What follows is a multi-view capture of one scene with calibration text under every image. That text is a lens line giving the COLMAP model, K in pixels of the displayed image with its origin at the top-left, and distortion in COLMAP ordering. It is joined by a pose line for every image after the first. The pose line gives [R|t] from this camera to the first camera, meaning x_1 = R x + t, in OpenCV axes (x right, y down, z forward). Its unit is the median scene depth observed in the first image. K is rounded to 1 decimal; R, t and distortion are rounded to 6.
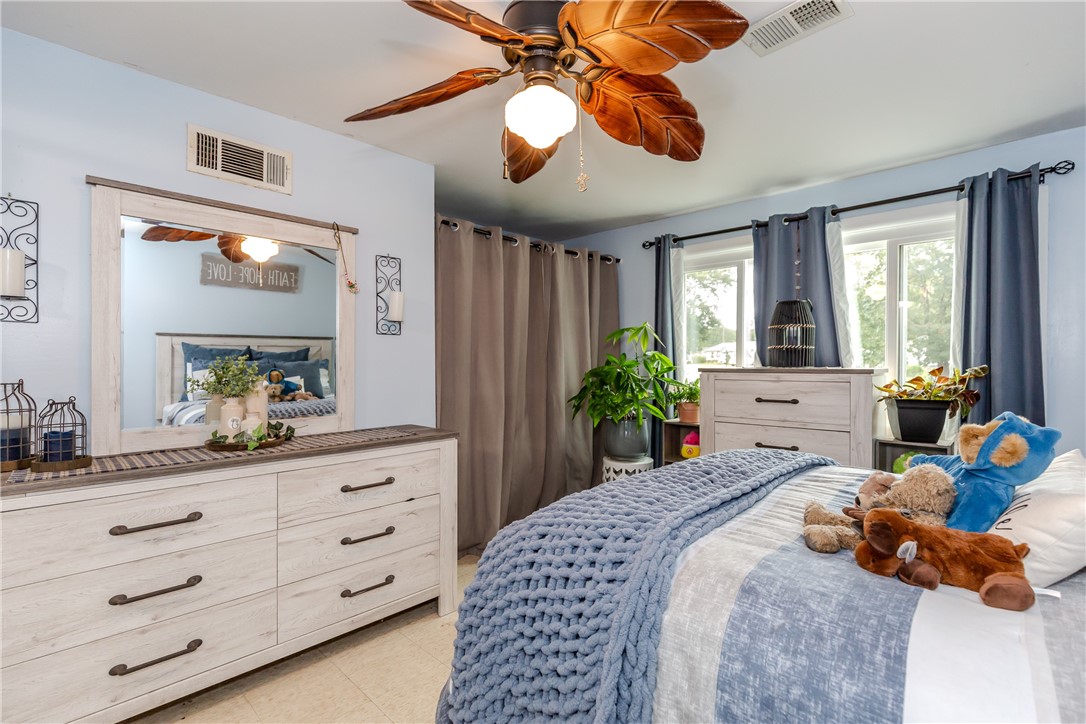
lens RADIAL K [[484.3, 0, 538.5], [0, 484.3, 361.9], [0, 0, 1]] dist [-0.002673, -0.001301]
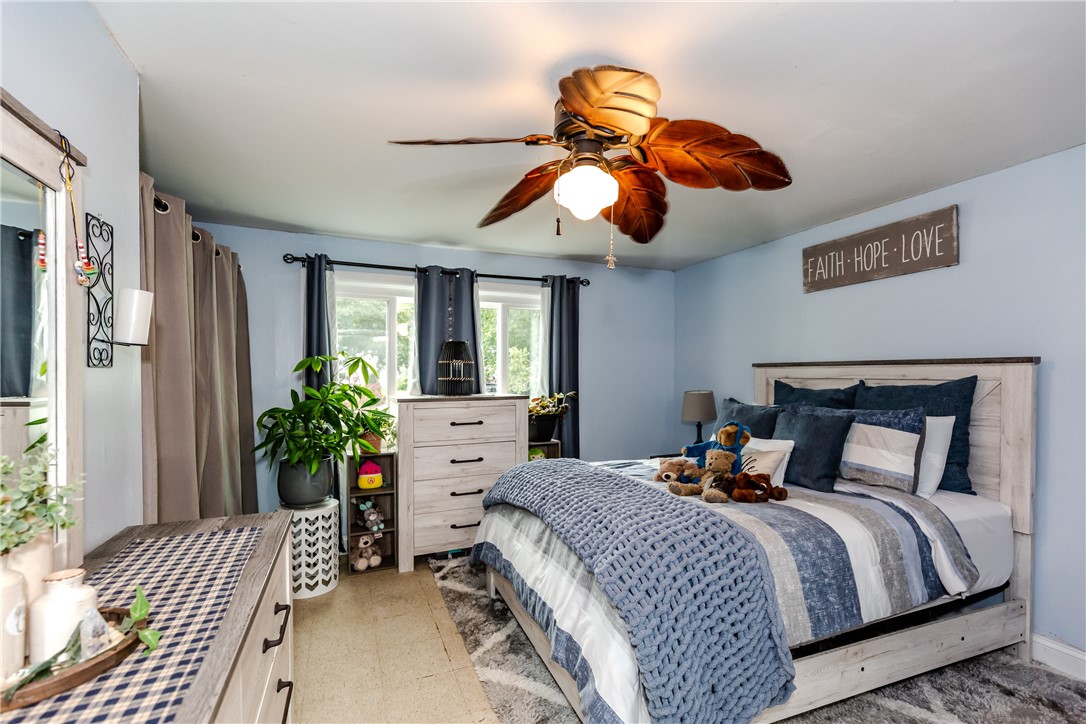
lens RADIAL K [[484.3, 0, 530.8], [0, 484.3, 379.8], [0, 0, 1]] dist [-0.002673, -0.001301]
pose [[0.419816, -0.012782, 0.907519, -0.526605], [0.003382, 0.999916, 0.012519, -0.042831], [-0.907603, -0.002187, 0.419824, 0.318631]]
